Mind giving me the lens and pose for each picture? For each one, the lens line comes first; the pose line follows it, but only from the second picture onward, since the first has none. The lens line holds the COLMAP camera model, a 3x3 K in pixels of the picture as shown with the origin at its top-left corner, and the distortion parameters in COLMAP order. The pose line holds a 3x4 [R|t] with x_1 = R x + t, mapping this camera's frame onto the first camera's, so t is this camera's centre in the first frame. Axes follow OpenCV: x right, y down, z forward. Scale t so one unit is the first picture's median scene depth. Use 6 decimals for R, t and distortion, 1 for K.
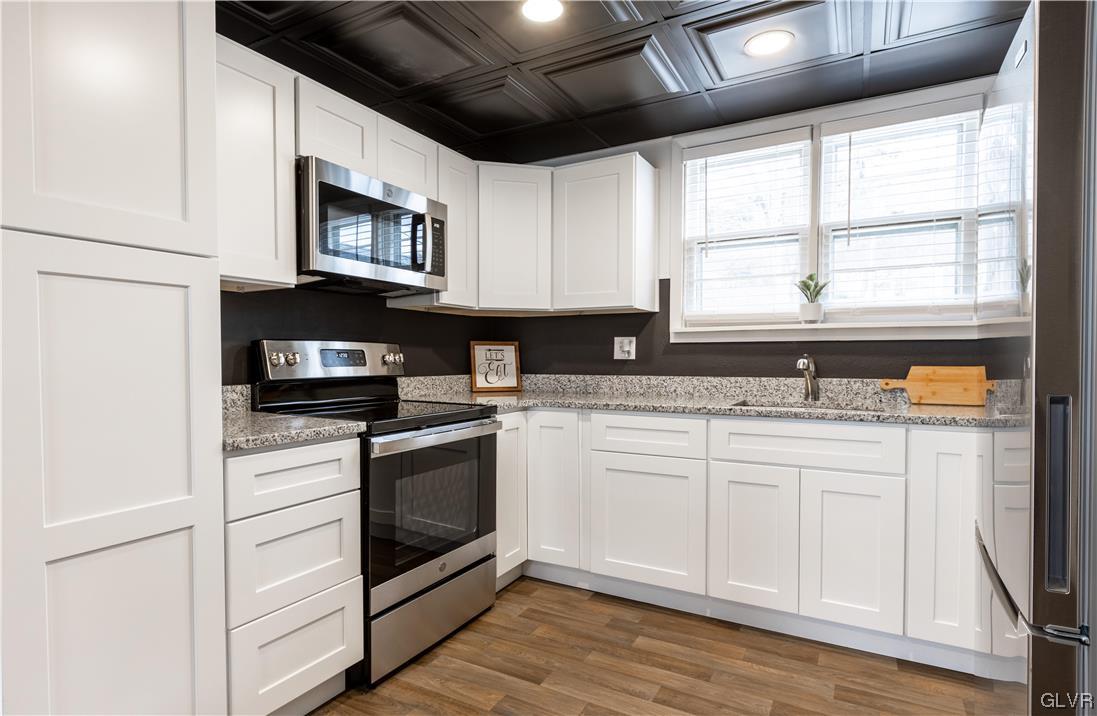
lens RADIAL K [[570.4, 0, 545.7], [0, 570.4, 365.6], [0, 0, 1]] dist [-0.005461, 0.002336]
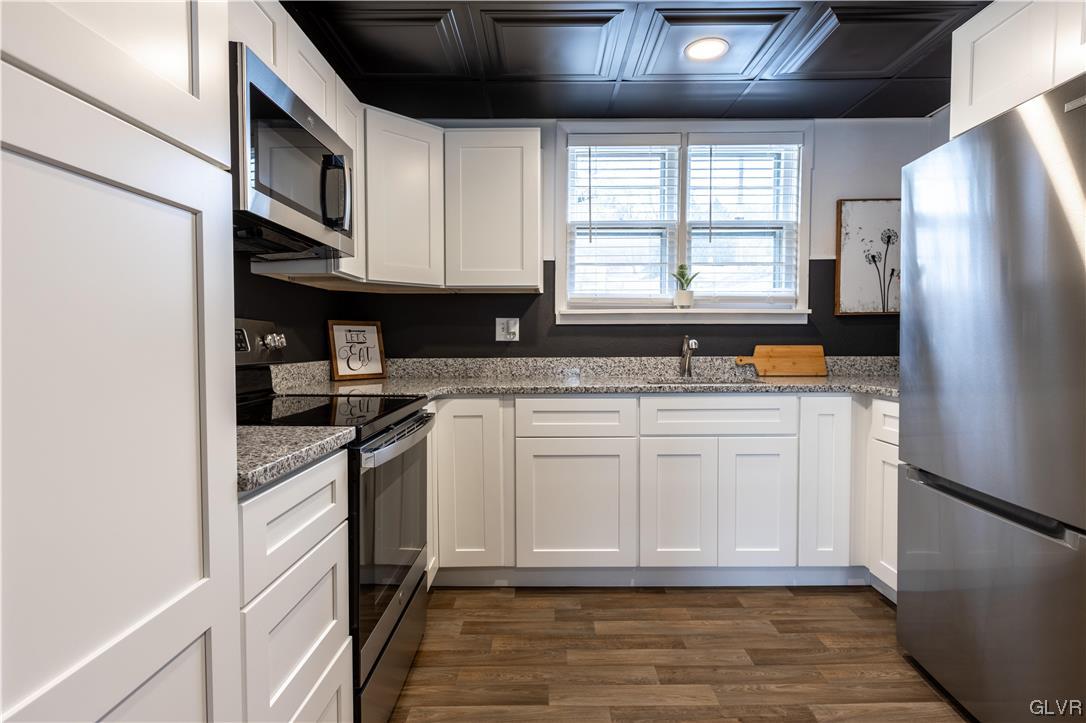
lens RADIAL K [[553.3, 0, 545.3], [0, 553.3, 350.3], [0, 0, 1]] dist [0.006566, -0.000936]
pose [[0.869185, -0.012608, 0.494326, -0.323153], [0.009886, 0.999918, 0.008121, -0.002509], [-0.494388, -0.002172, 0.869239, 0.180711]]
